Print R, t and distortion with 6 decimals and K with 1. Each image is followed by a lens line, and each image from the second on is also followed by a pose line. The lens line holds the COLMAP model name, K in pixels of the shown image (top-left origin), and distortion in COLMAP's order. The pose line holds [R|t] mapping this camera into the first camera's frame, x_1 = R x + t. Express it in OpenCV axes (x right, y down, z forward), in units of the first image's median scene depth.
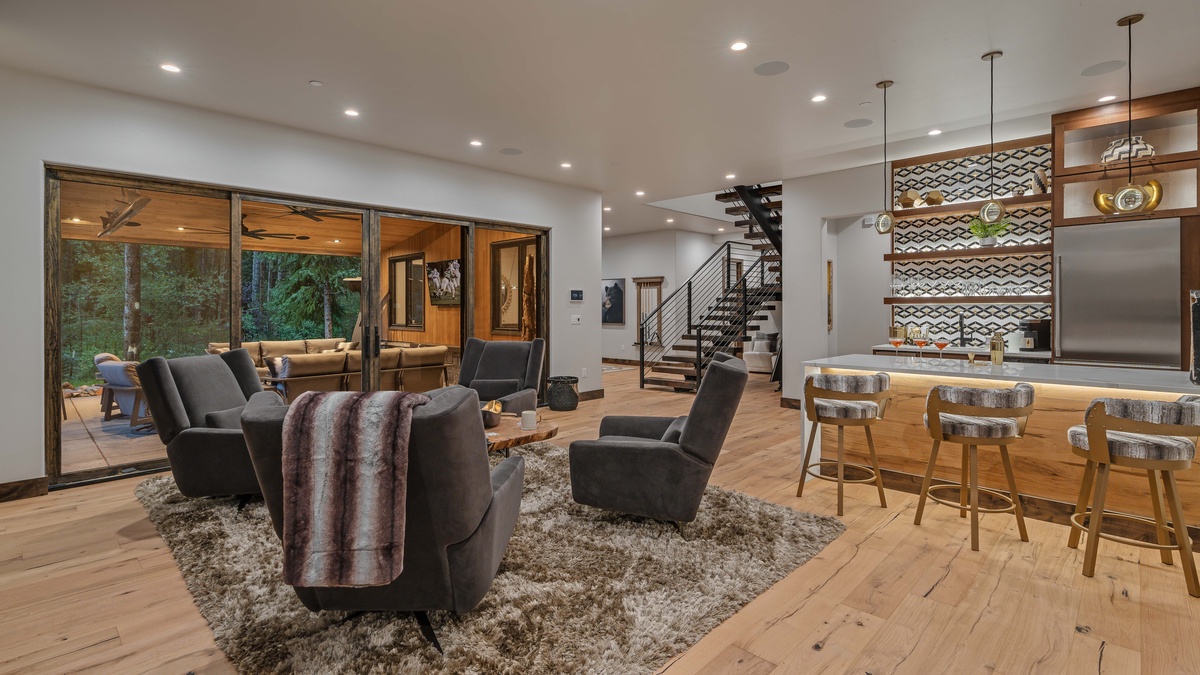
lens RADIAL K [[555.7, 0, 598.7], [0, 555.7, 307.3], [0, 0, 1]] dist [0.000531, 0.000238]
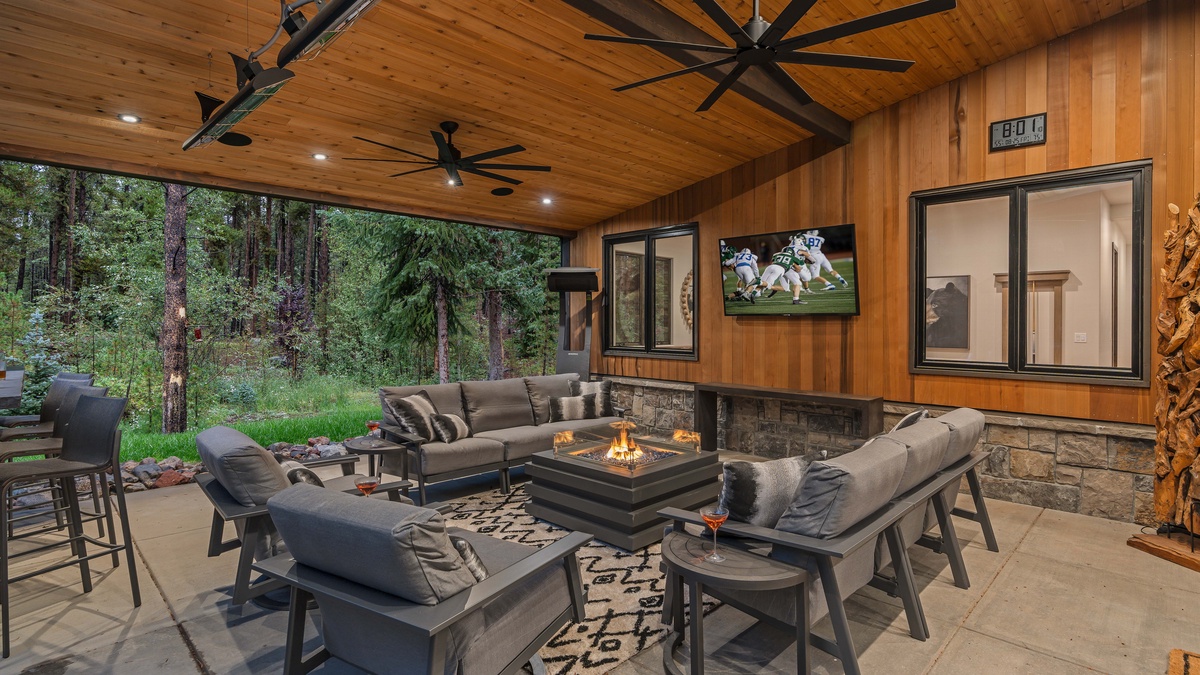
lens RADIAL K [[587.3, 0, 602.7], [0, 587.3, 321.6], [0, 0, 1]] dist [-0.001769, -0.000345]
pose [[0.999843, 0.009828, -0.014775, -0.427404], [-0.009861, 0.999949, -0.002128, 0.005882], [0.014753, 0.002273, 0.999889, 0.414762]]
